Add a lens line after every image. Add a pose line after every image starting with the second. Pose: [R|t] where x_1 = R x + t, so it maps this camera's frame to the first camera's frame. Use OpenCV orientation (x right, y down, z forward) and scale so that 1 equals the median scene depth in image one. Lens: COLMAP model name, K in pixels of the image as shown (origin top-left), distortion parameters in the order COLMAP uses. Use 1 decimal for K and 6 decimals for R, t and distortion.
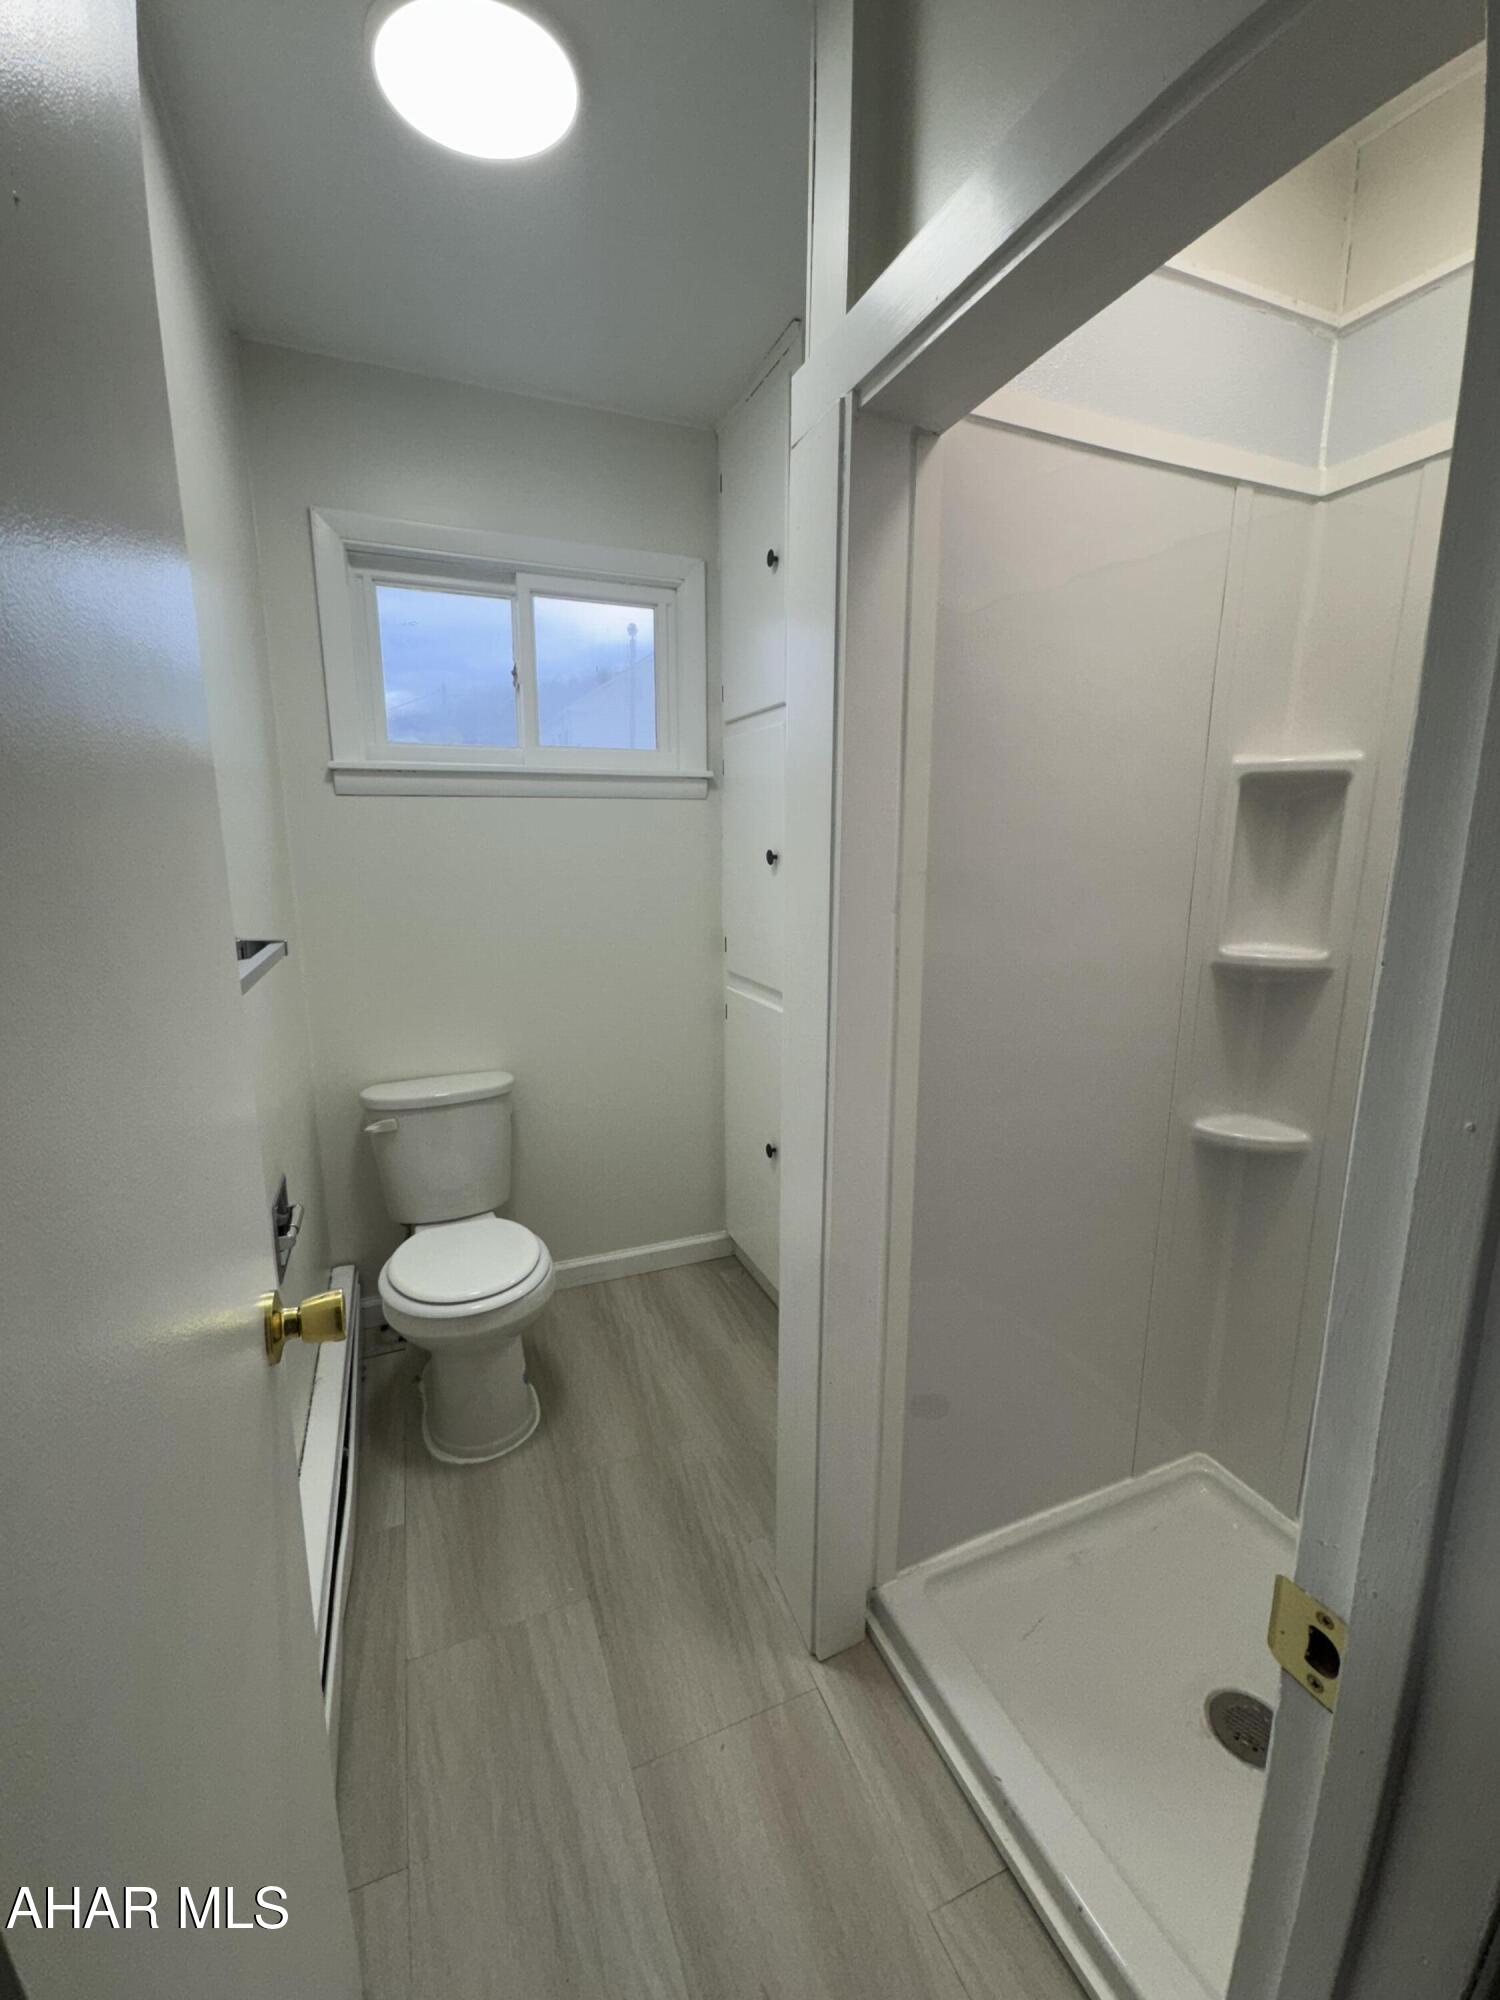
lens RADIAL K [[800.5, 0, 737.6], [0, 800.5, 997.3], [0, 0, 1]] dist [-0.000948, 0.000459]
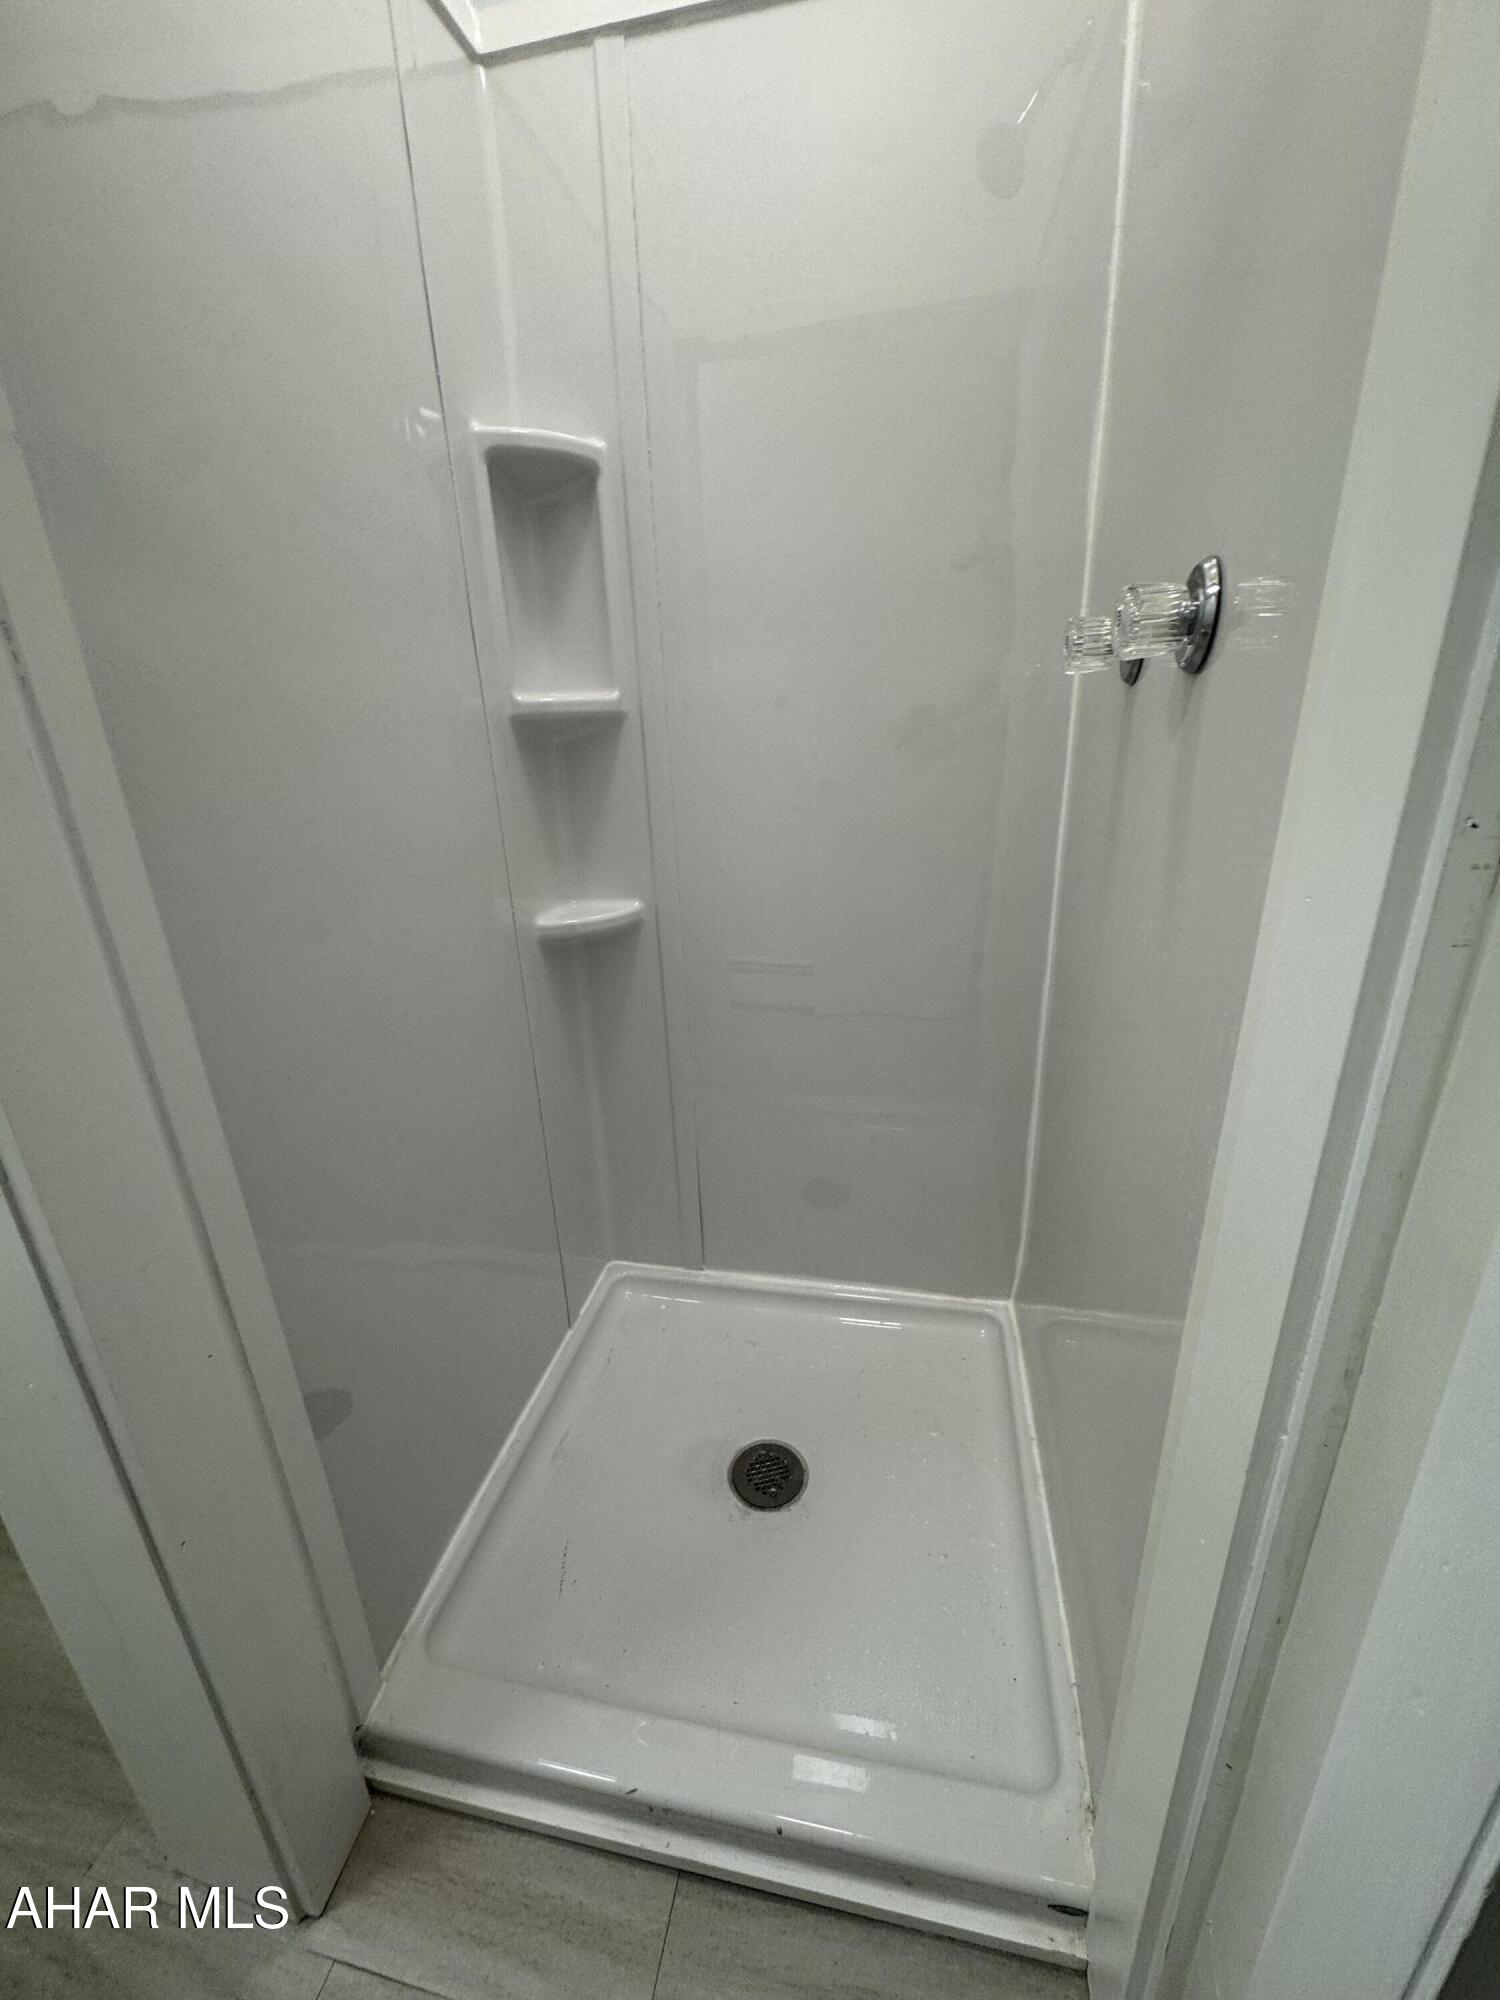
lens RADIAL K [[800.5, 0, 749.2], [0, 800.5, 1004.6], [0, 0, 1]] dist [-0.000948, 0.000459]
pose [[0.553420, -0.300800, 0.776689, 0.026544], [0.182368, 0.953643, 0.239387, 0.118555], [-0.812692, 0.009162, 0.582621, 0.482736]]
